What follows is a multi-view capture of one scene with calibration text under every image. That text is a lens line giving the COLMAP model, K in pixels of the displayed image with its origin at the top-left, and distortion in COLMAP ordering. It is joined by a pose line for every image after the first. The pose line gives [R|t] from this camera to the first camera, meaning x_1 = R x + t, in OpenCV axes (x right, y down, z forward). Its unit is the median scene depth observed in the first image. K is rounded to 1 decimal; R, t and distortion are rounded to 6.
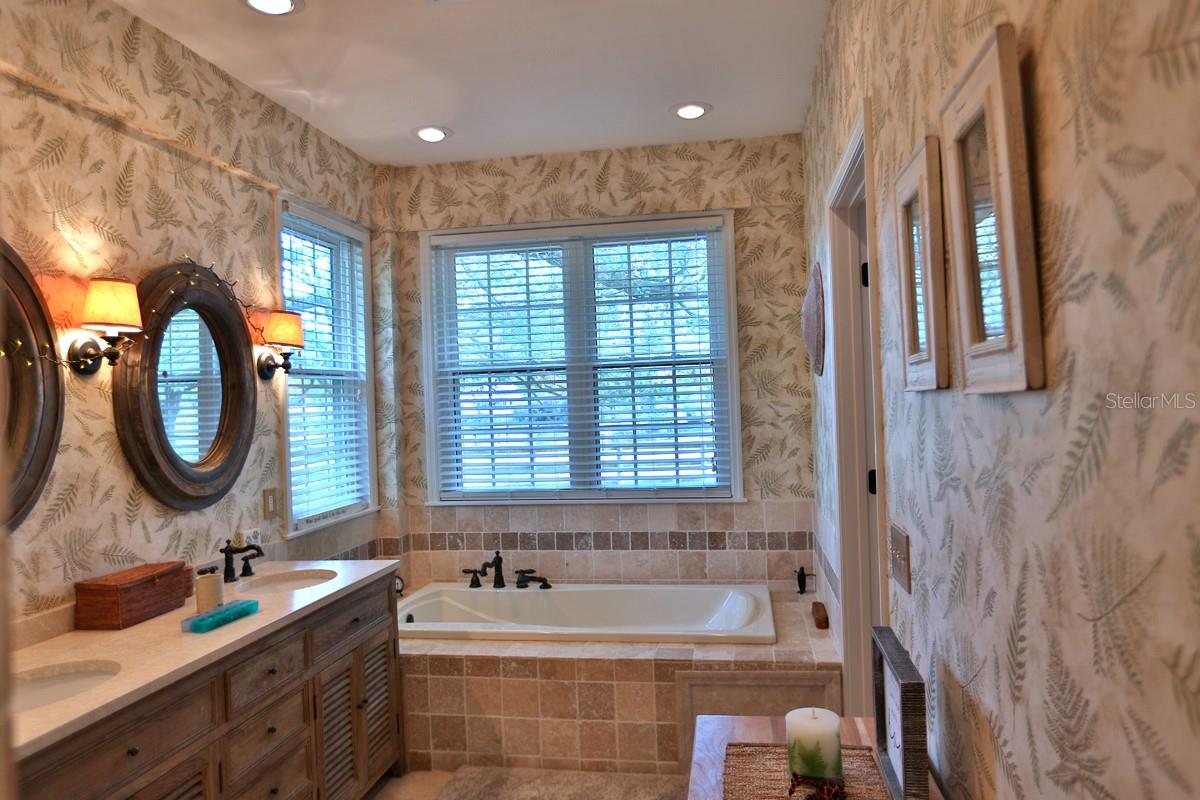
lens RADIAL K [[761.1, 0, 600.0], [0, 761.1, 400.0], [0, 0, 1]] dist [-0.023351, 0.002478]
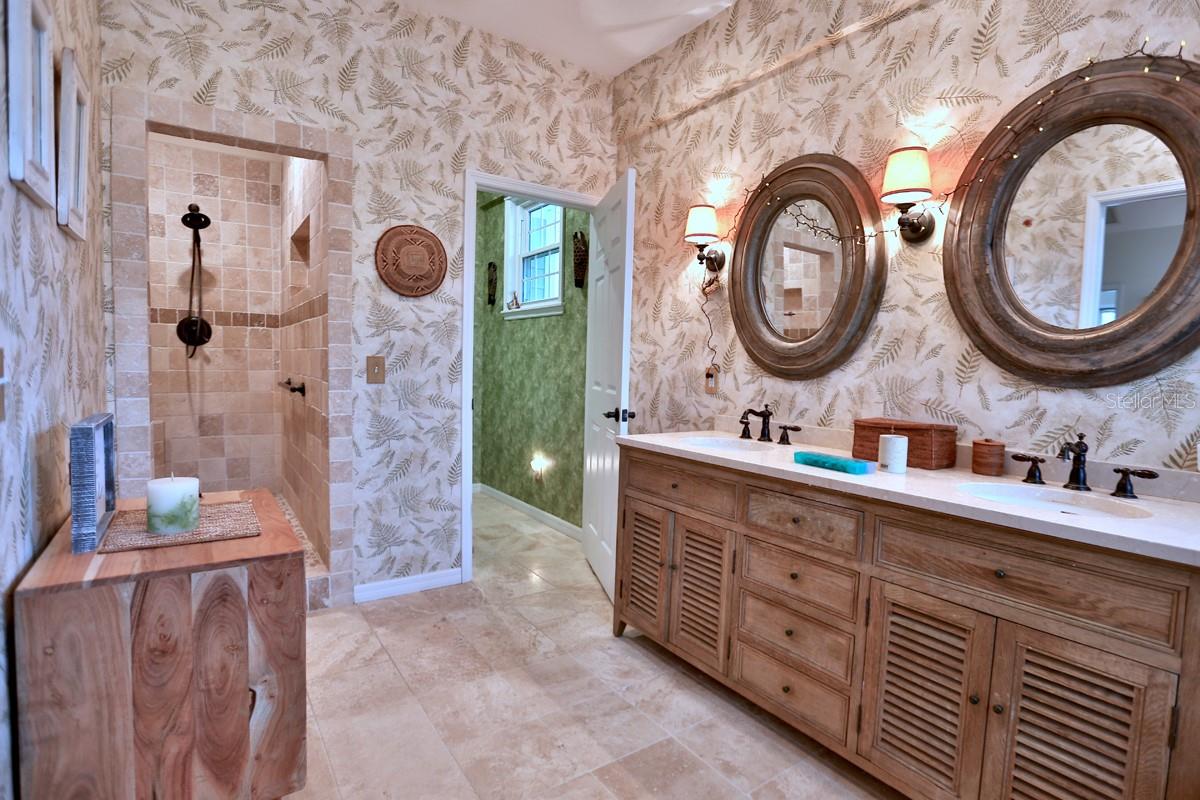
lens RADIAL K [[593.3, 0, 619.2], [0, 593.3, 395.3], [0, 0, 1]] dist [-0.064275, 0.031612]
pose [[-0.689436, 0.059487, -0.721899, 0.344724], [0.002632, 0.996821, 0.079628, 0.158680], [0.724341, 0.052998, -0.687401, 1.650522]]
